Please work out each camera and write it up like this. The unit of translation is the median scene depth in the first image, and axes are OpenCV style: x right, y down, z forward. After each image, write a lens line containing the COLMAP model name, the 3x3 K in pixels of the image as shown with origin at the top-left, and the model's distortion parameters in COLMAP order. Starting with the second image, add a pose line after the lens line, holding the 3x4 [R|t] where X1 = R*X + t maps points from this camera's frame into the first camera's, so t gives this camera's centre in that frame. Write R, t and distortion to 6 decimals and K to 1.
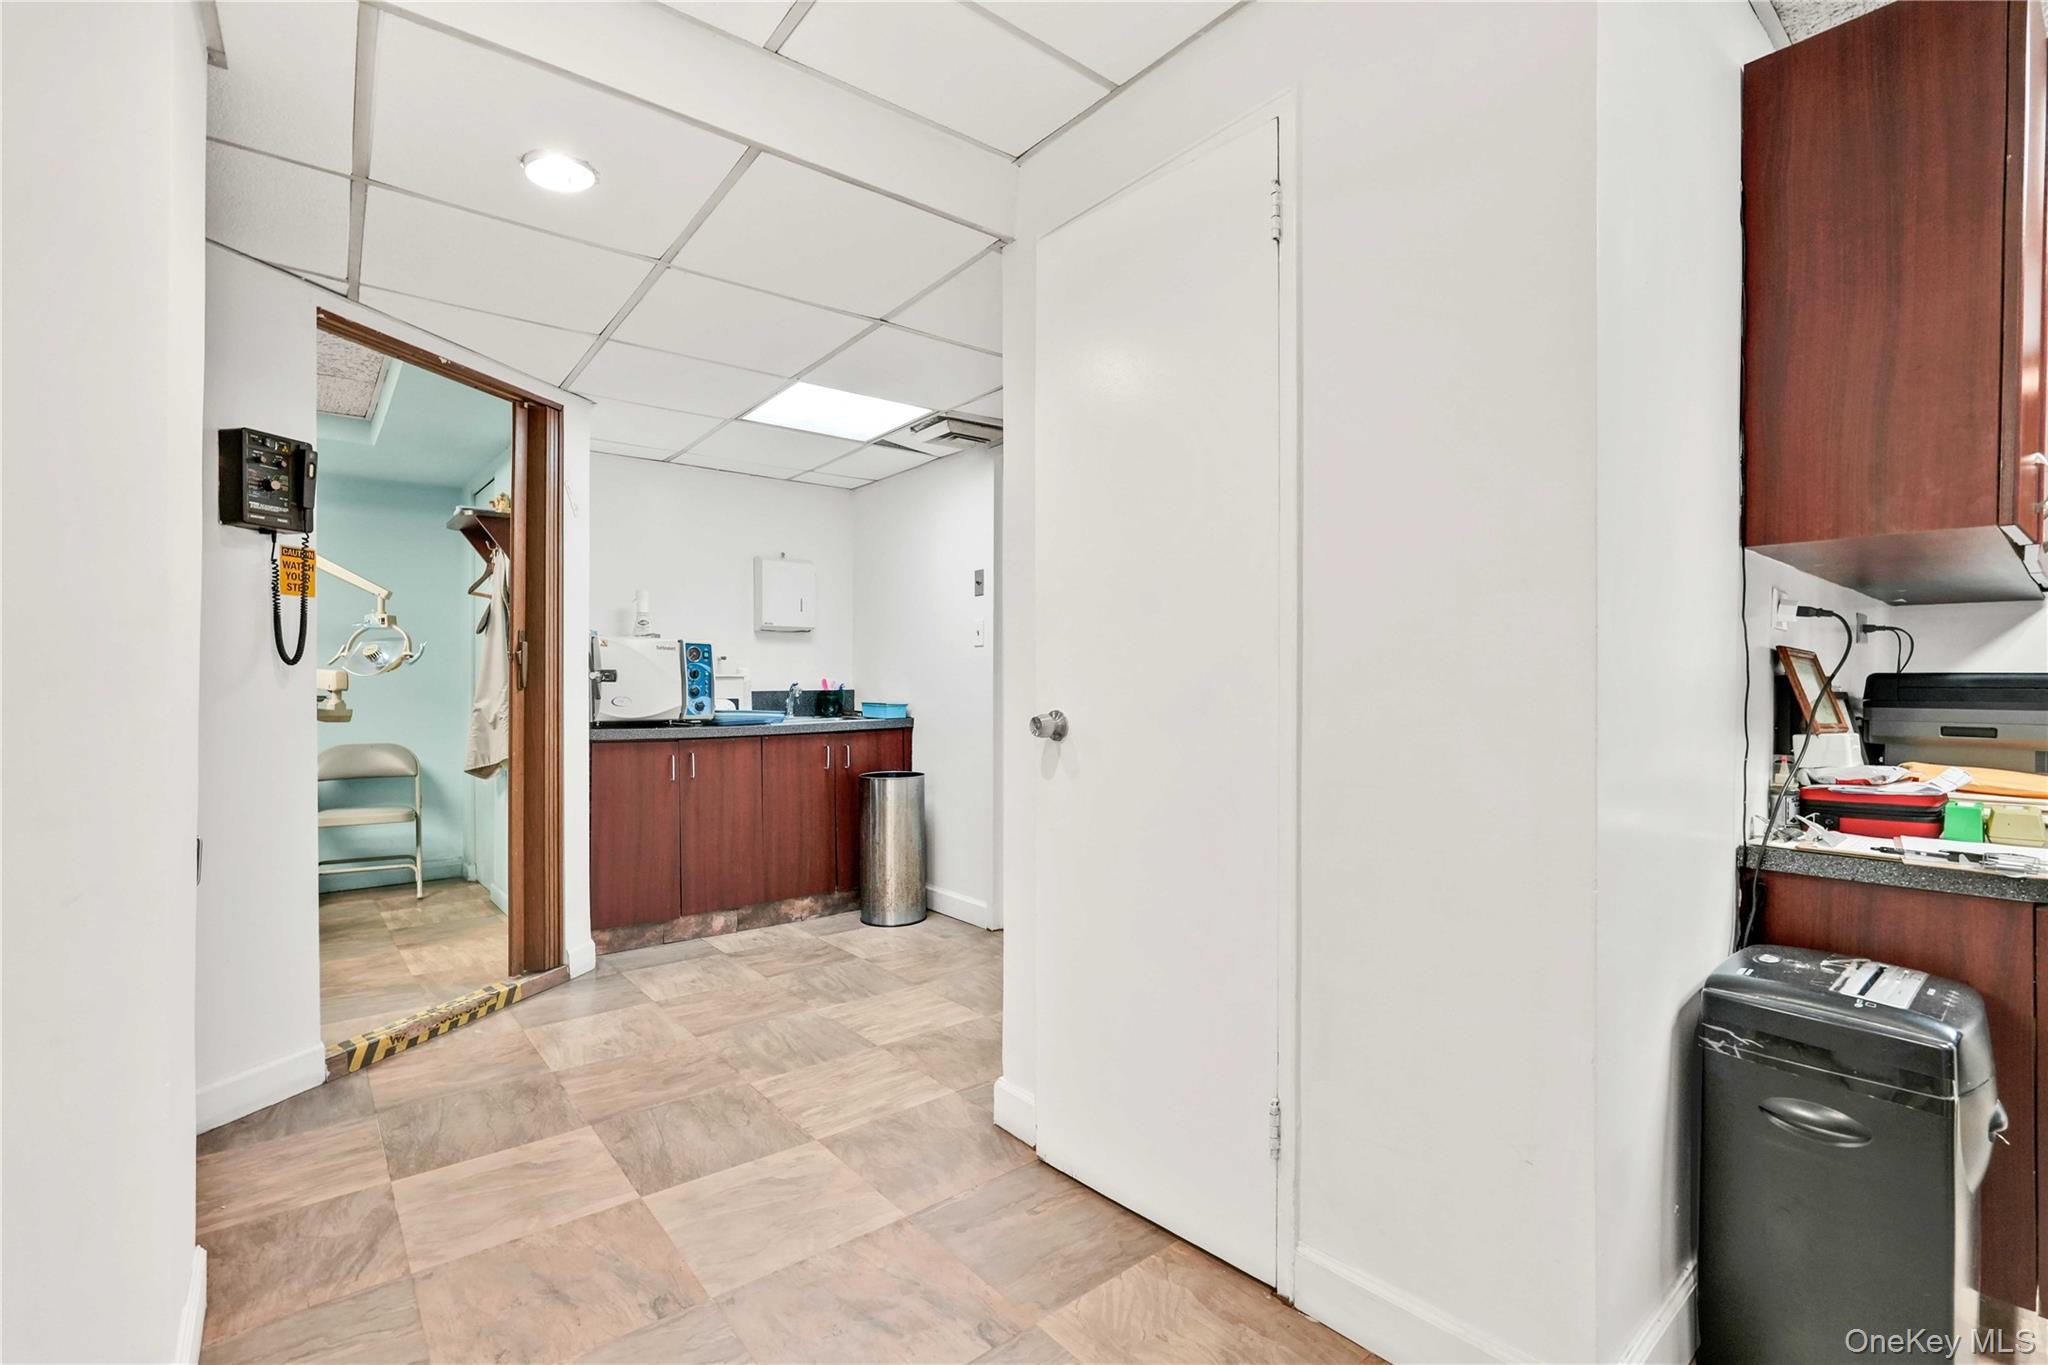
lens RADIAL K [[978.3, 0, 1020.3], [0, 978.3, 685.9], [0, 0, 1]] dist [-0.000187, 0.000269]
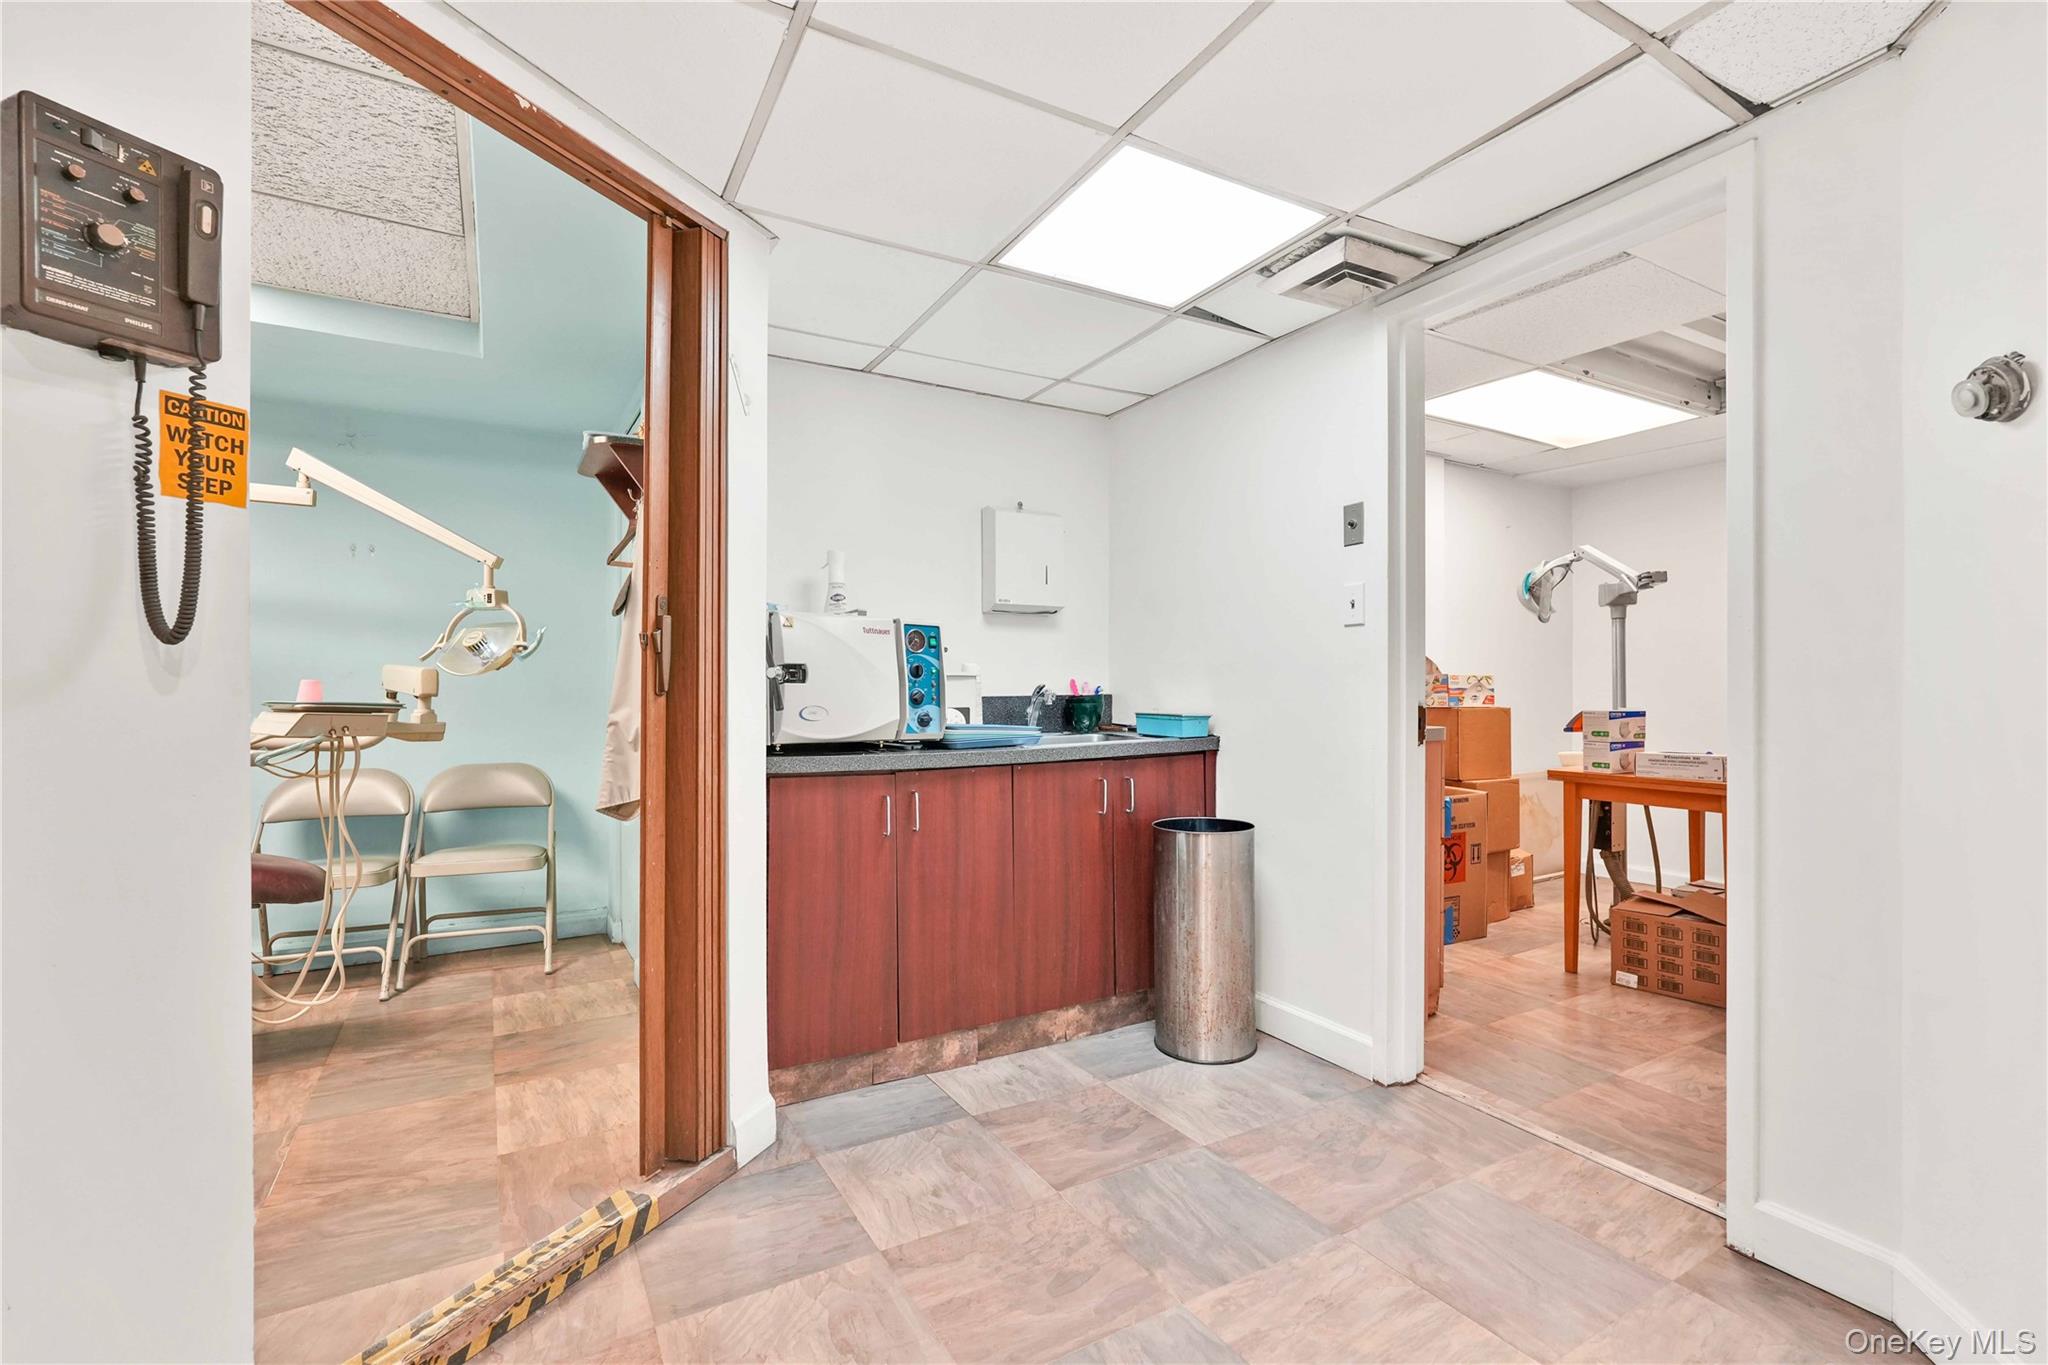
lens RADIAL K [[978.3, 0, 1020.3], [0, 978.3, 685.9], [0, 0, 1]] dist [-0.000187, 0.000269]
pose [[0.988877, -0.001123, -0.148733, -0.167813], [0.000530, 0.999992, -0.004025, 0.000625], [0.148736, 0.003901, 0.988869, 0.363371]]
